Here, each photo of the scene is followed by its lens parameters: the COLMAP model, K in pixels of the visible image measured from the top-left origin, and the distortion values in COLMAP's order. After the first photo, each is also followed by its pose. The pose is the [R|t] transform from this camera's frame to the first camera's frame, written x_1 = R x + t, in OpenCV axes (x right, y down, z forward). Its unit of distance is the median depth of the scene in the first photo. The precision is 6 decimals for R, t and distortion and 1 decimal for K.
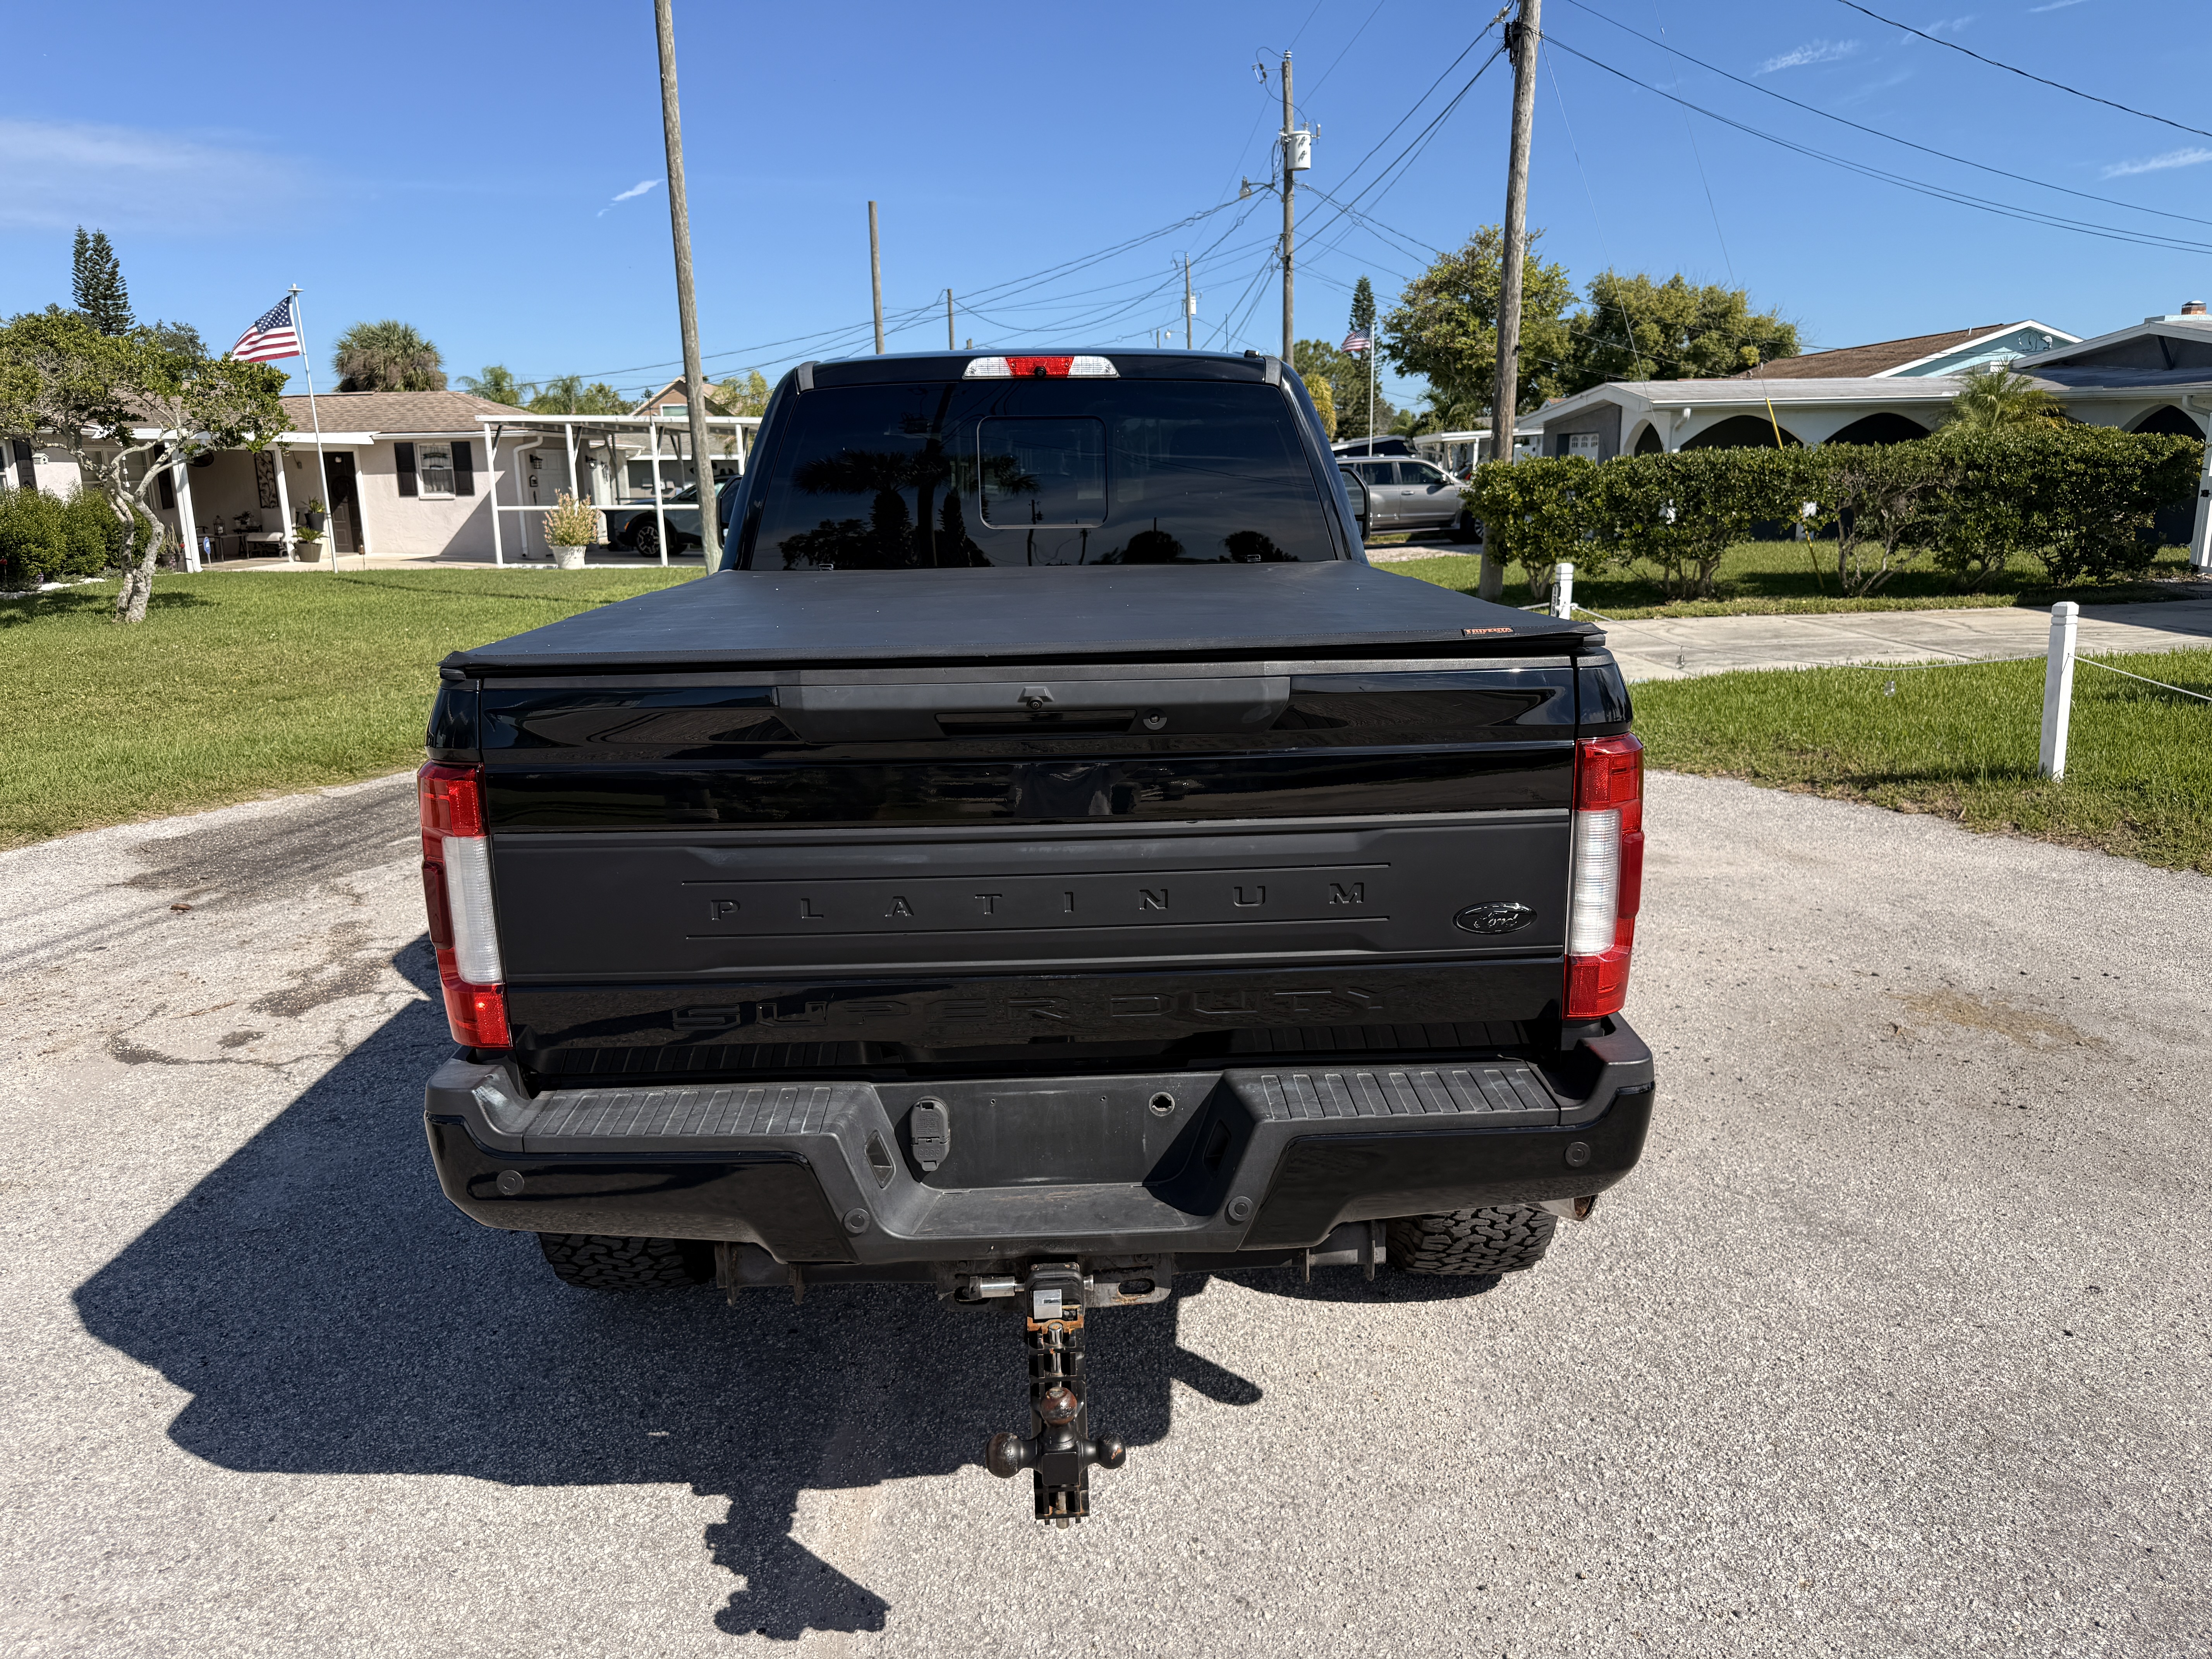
lens RADIAL K [[1623.8, 0, 1118.7], [0, 1623.8, 841.2], [0, 0, 1]] dist [0.001990, -0.013535]
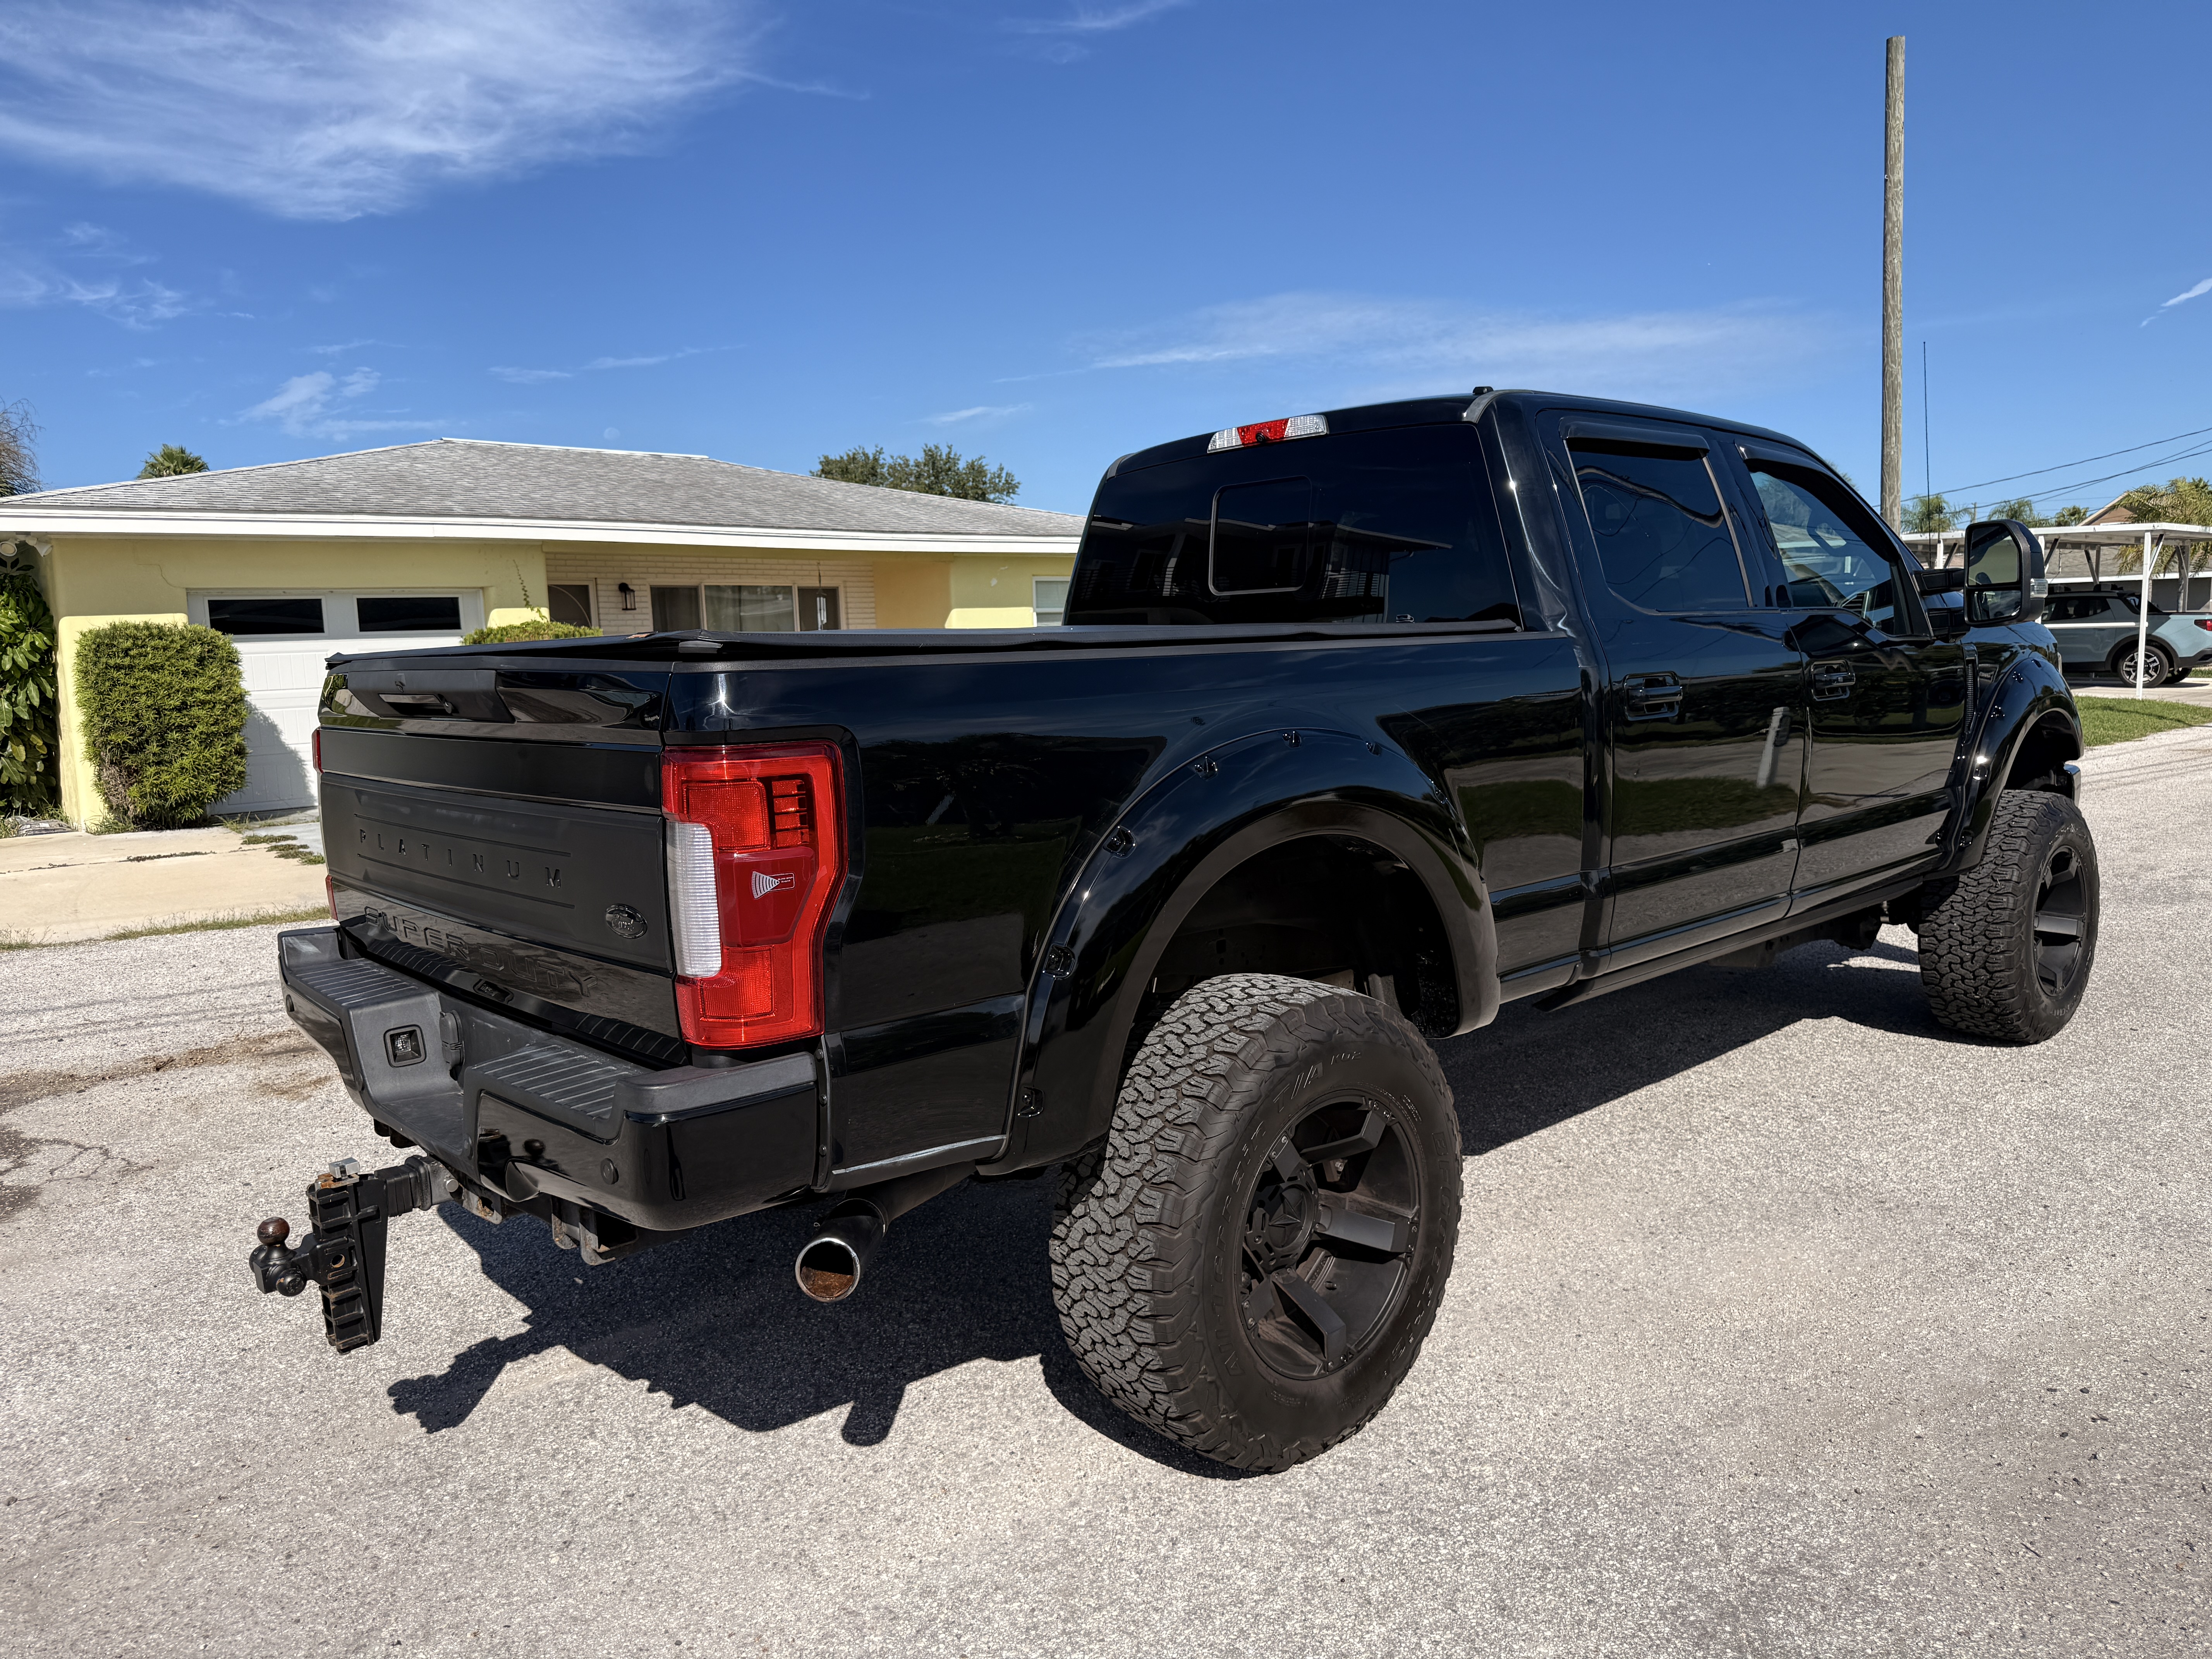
lens RADIAL K [[1623.8, 0, 1100.0], [0, 1623.8, 826.6], [0, 0, 1]] dist [0.001990, -0.013535]
pose [[0.618666, 0.076477, -0.781923, 0.743863], [-0.149847, 0.988467, -0.021882, -0.019670], [0.771232, 0.130706, 0.622991, 0.368736]]
